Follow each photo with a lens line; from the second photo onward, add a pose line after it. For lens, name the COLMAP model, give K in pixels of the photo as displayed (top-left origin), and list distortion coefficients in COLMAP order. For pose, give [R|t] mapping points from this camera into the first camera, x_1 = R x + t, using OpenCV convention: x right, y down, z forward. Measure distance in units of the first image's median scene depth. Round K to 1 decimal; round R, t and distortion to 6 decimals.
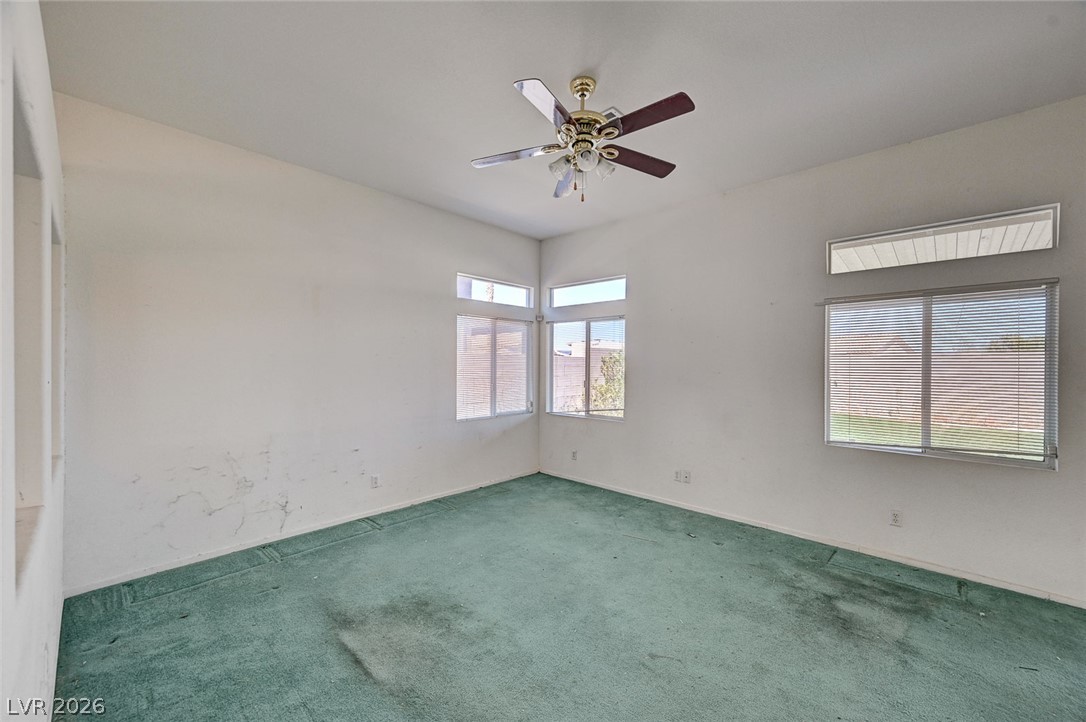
lens RADIAL K [[422.8, 0, 542.0], [0, 422.8, 365.1], [0, 0, 1]] dist [0.003544, 0.000357]
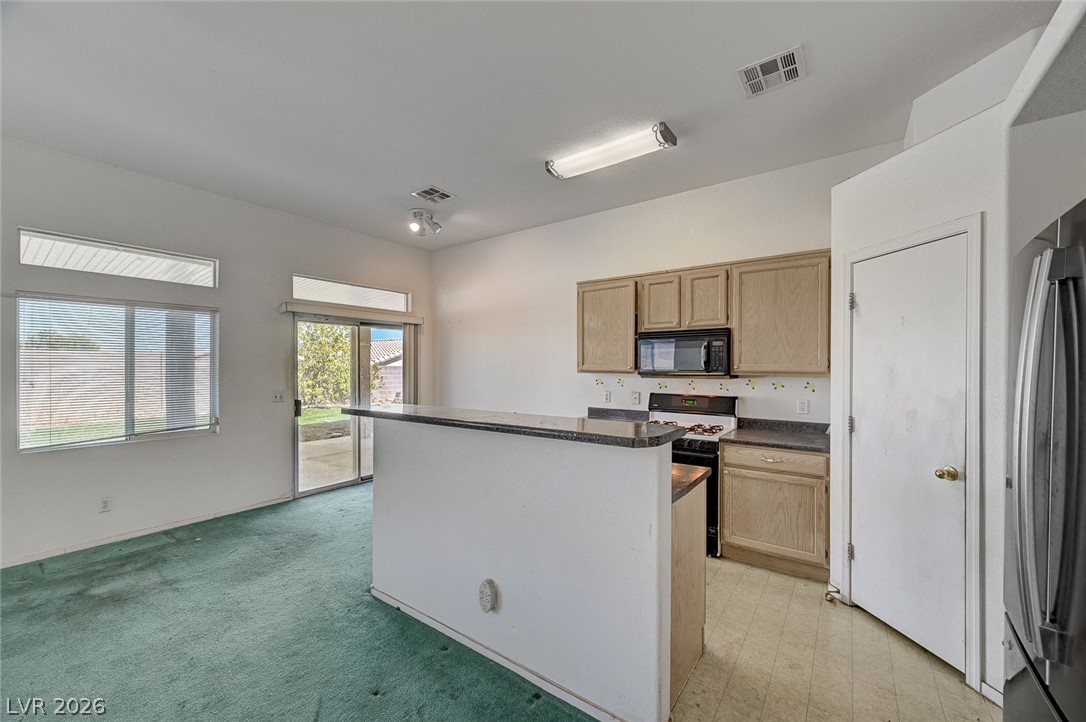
lens RADIAL K [[422.8, 0, 541.4], [0, 422.8, 366.1], [0, 0, 1]] dist [0.003544, 0.000357]
pose [[-0.127239, -0.003951, 0.991864, -0.461882], [-0.001457, 0.999992, 0.003797, -0.001459], [-0.991871, -0.000962, -0.127244, 0.031845]]
